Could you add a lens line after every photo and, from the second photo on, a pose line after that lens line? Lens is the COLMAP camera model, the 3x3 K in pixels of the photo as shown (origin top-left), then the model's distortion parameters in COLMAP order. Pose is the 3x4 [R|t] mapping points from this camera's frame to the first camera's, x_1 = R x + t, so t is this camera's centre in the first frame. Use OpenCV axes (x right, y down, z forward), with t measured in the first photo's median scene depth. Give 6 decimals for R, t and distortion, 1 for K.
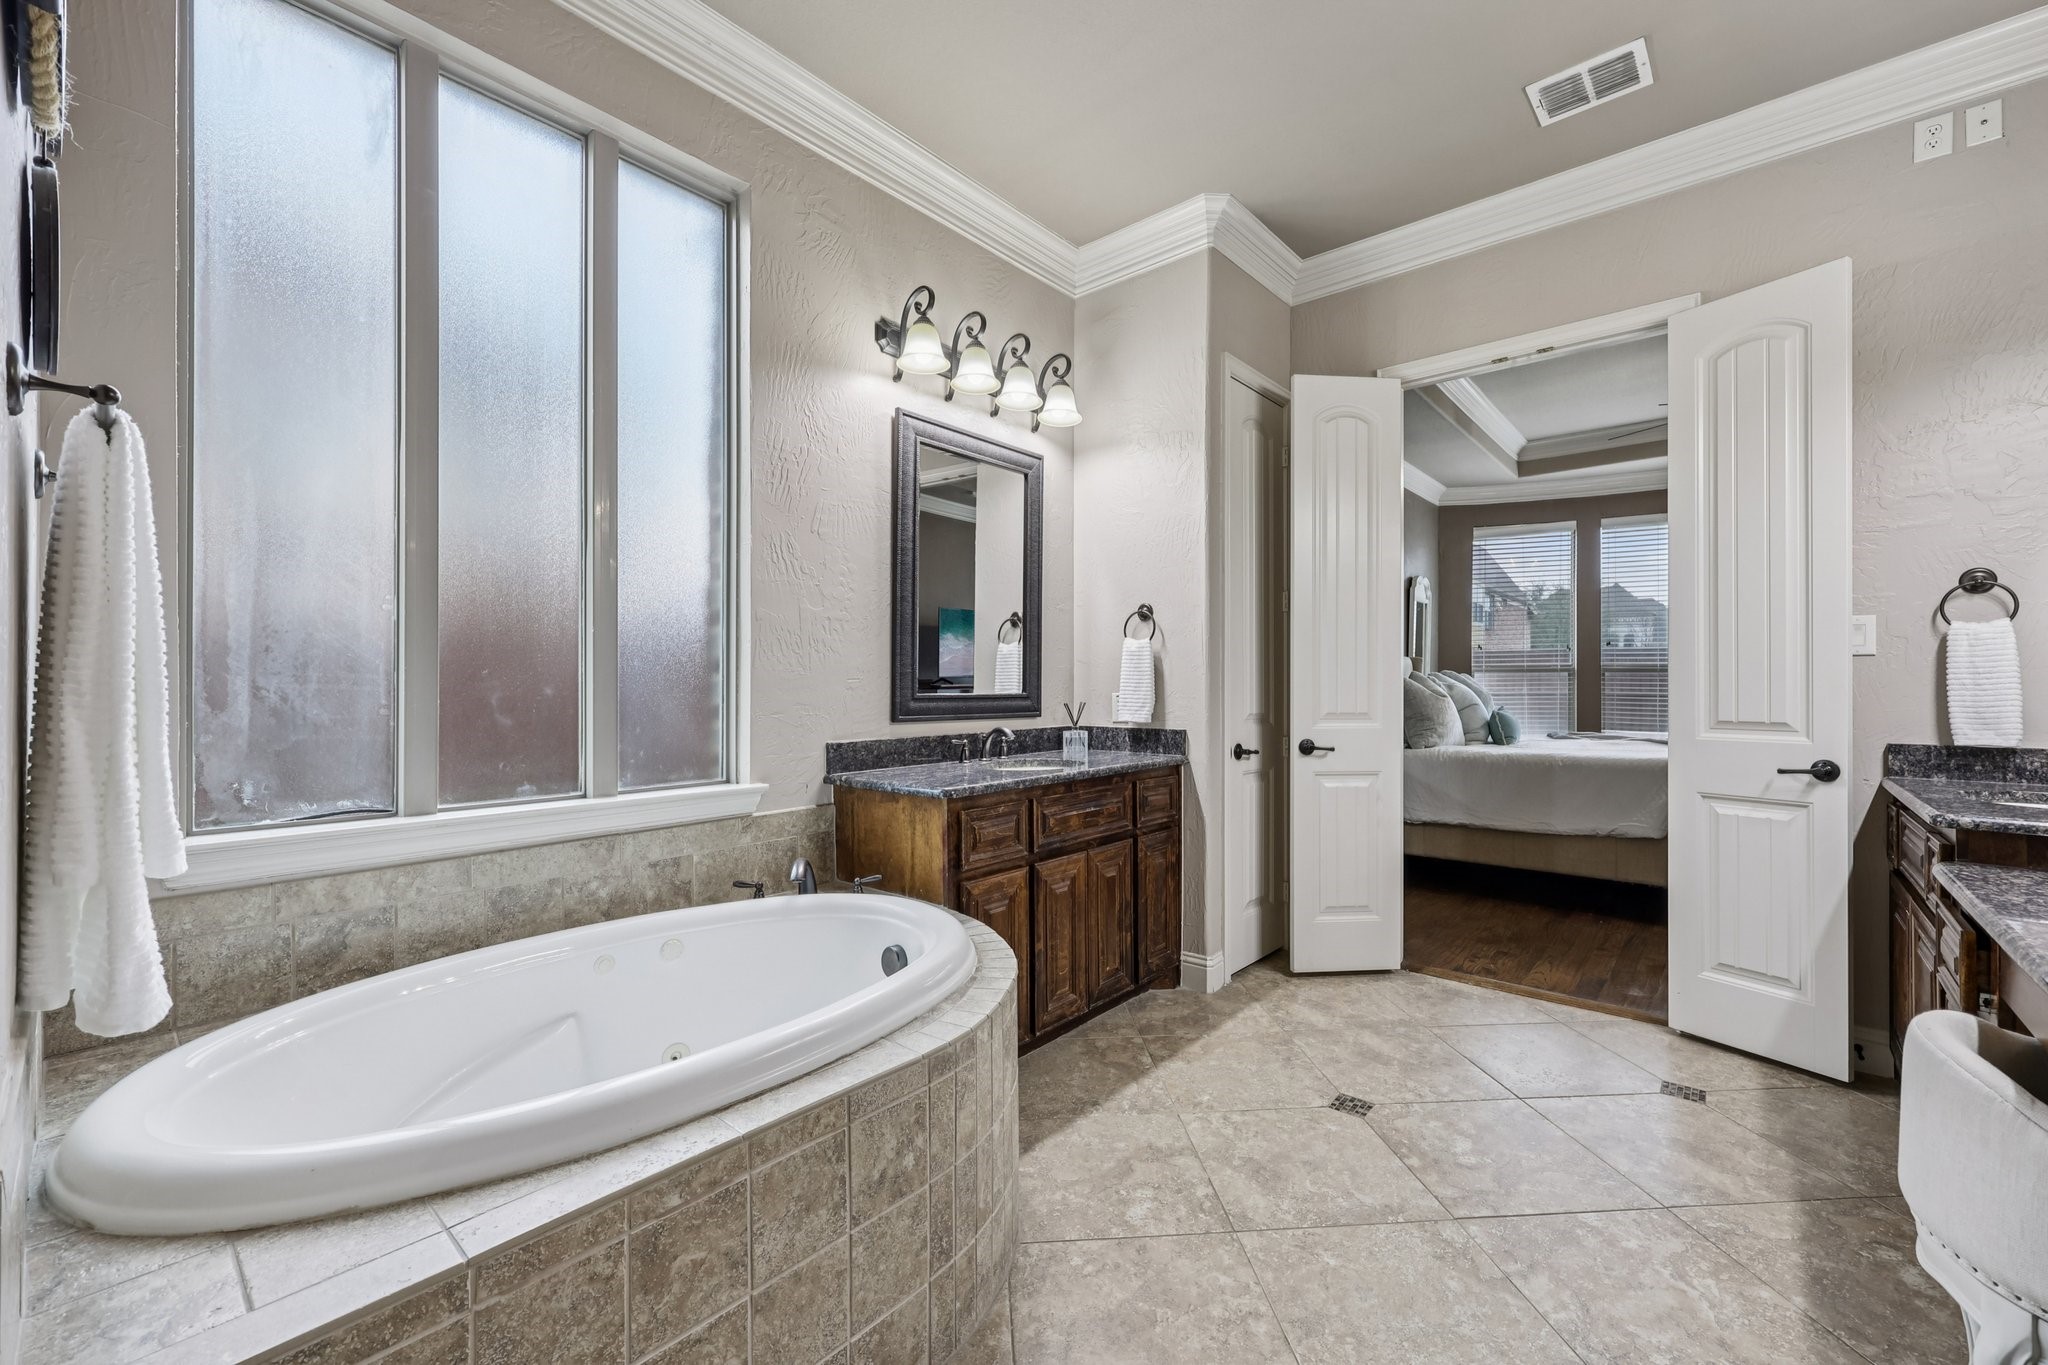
lens RADIAL K [[831.9, 0, 1026.8], [0, 831.9, 683.2], [0, 0, 1]] dist [-0.000893, -0.000015]
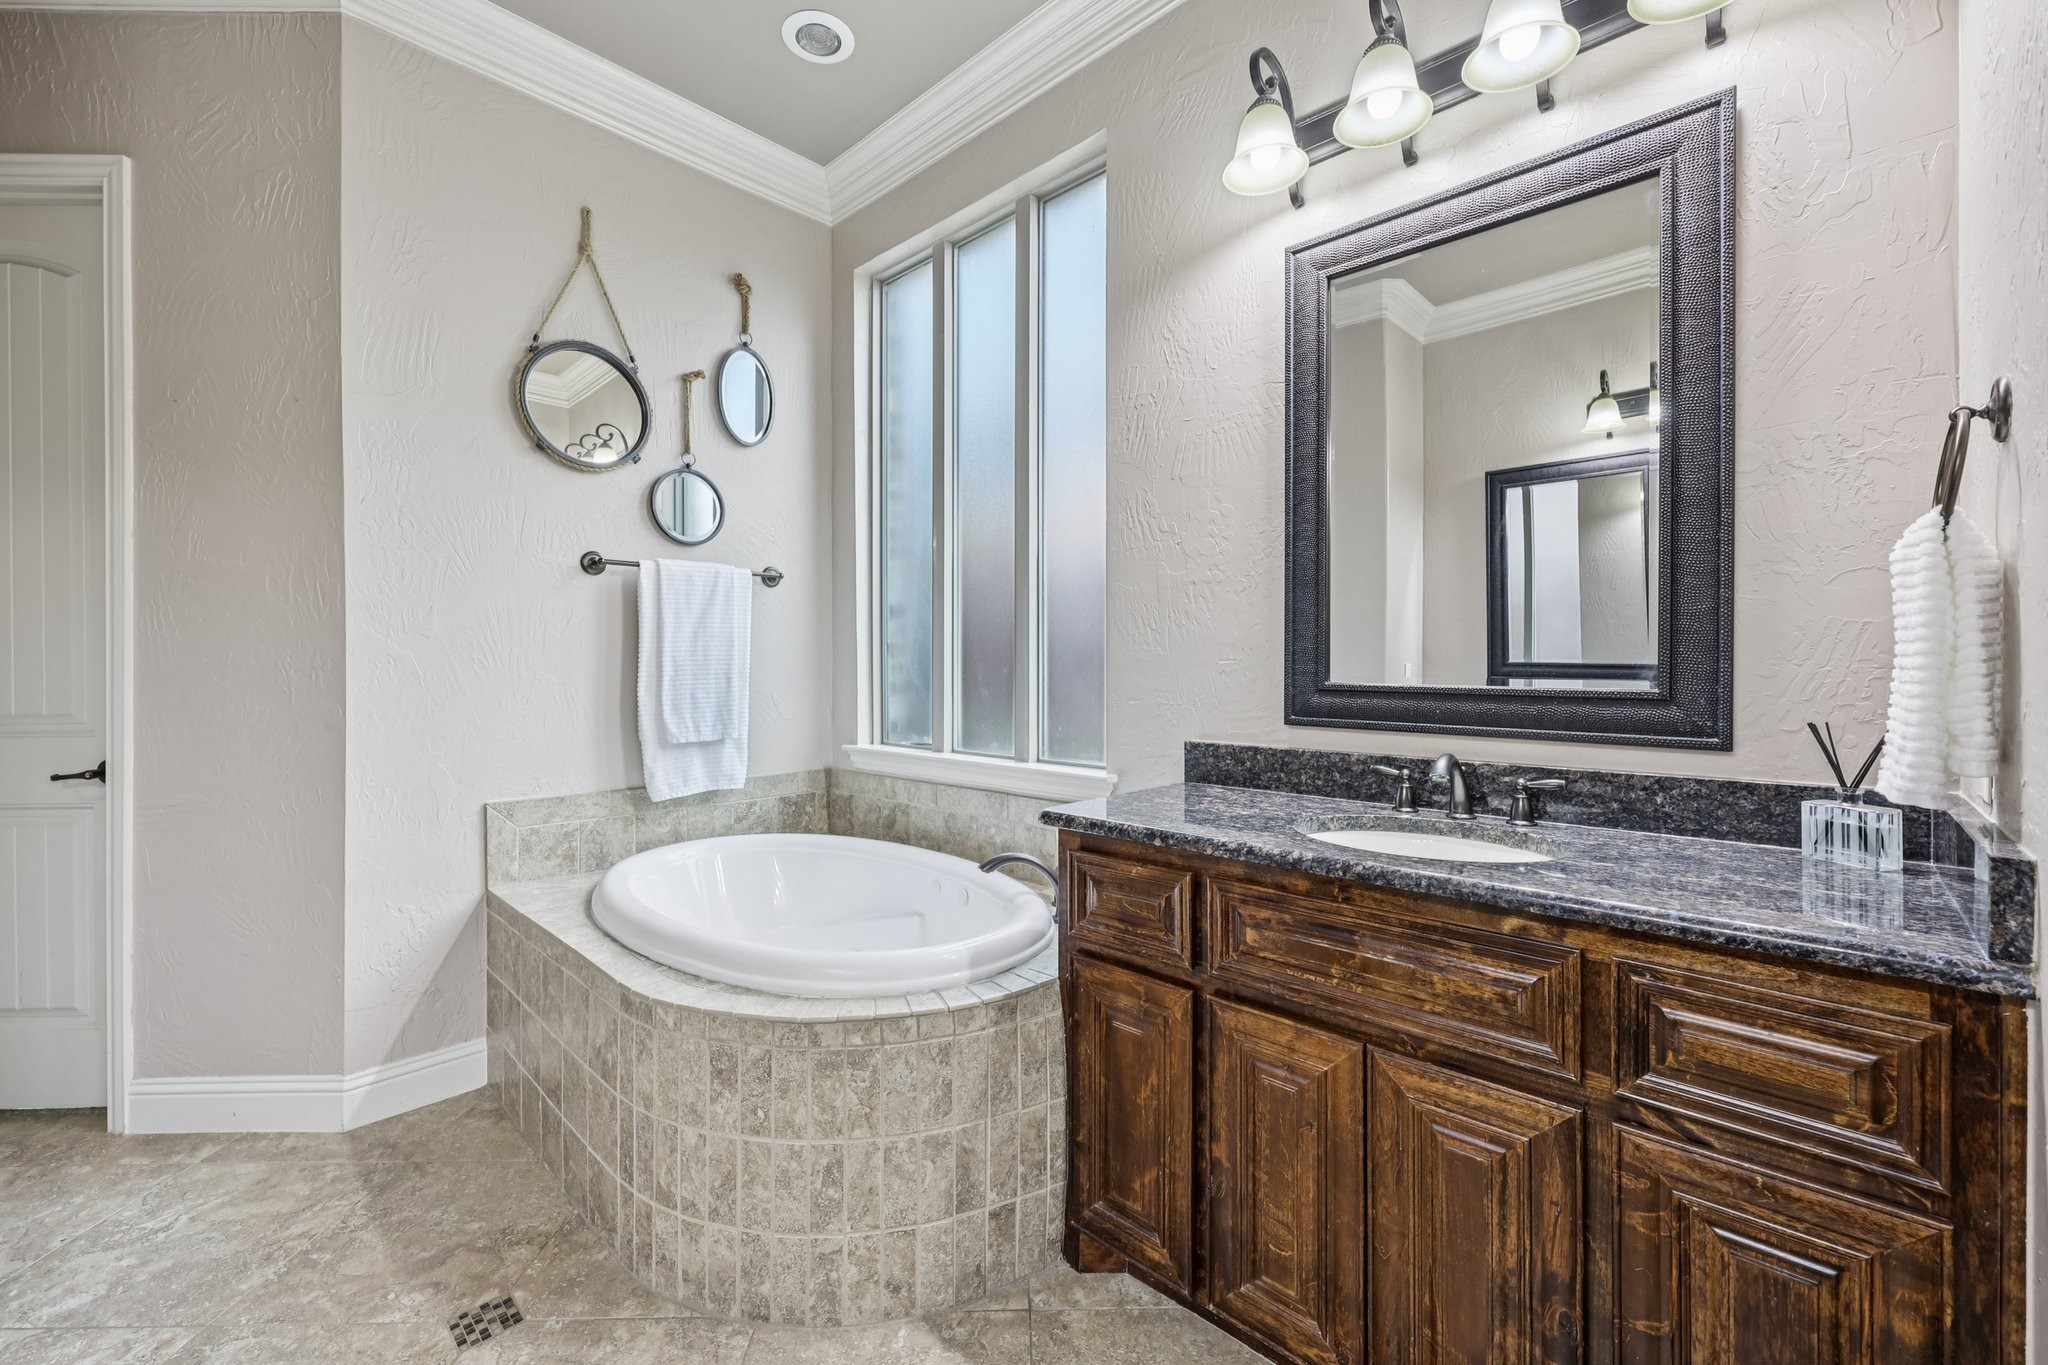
lens RADIAL K [[819.0, 0, 1038.2], [0, 819.0, 675.4], [0, 0, 1]] dist [-0.001196, -0.000672]
pose [[-0.034808, 0.007112, -0.999369, 0.518398], [-0.008733, 0.999934, 0.007420, 0.004768], [0.999356, 0.008986, -0.034744, 0.852349]]
